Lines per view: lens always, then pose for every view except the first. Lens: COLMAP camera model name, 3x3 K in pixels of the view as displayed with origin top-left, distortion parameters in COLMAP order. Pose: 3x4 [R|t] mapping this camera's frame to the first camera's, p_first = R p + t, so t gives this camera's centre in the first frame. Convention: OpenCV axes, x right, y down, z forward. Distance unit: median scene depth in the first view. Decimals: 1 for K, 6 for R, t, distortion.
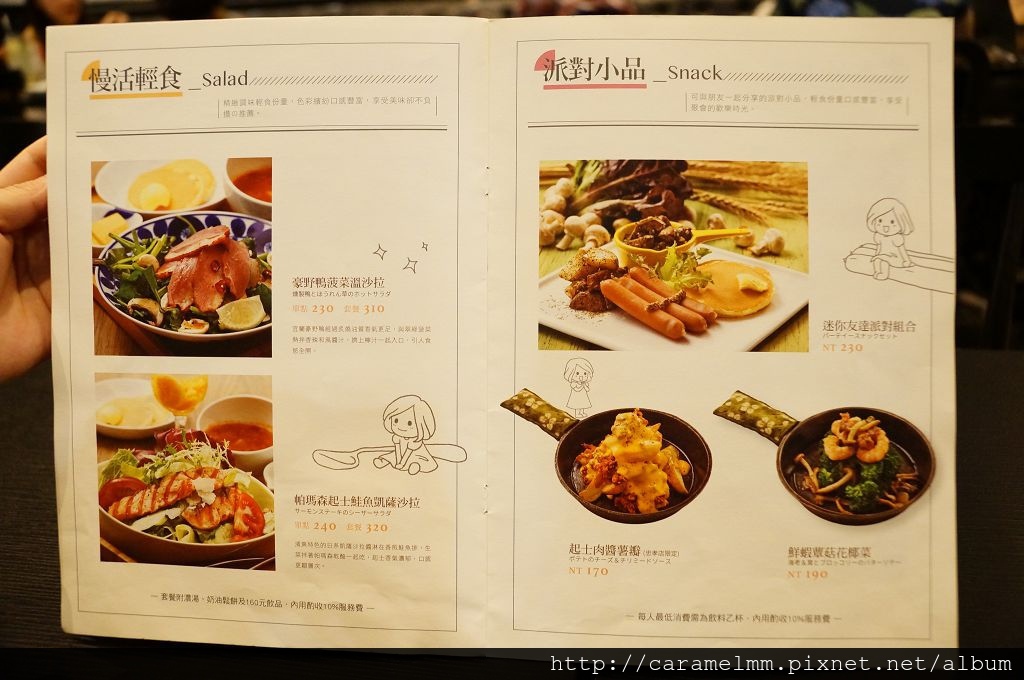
lens RADIAL K [[1127.3, 0, 517.4], [0, 1127.3, 340.6], [0, 0, 1]] dist [-0.143843, 0.000000]
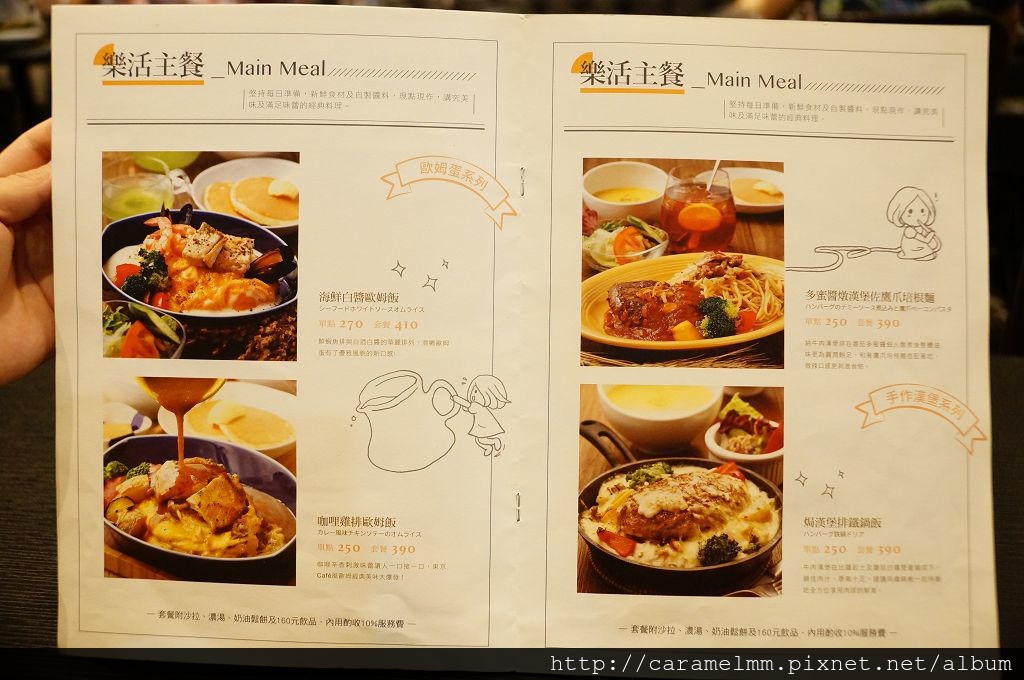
lens RADIAL K [[1155.8, 0, 471.0], [0, 1155.8, 325.8], [0, 0, 1]] dist [-0.121032, 0.000000]
pose [[0.997669, 0.015169, 0.066536, -0.136399], [-0.014079, 0.999760, -0.016814, -0.001240], [-0.066775, 0.015838, 0.997642, 0.009484]]
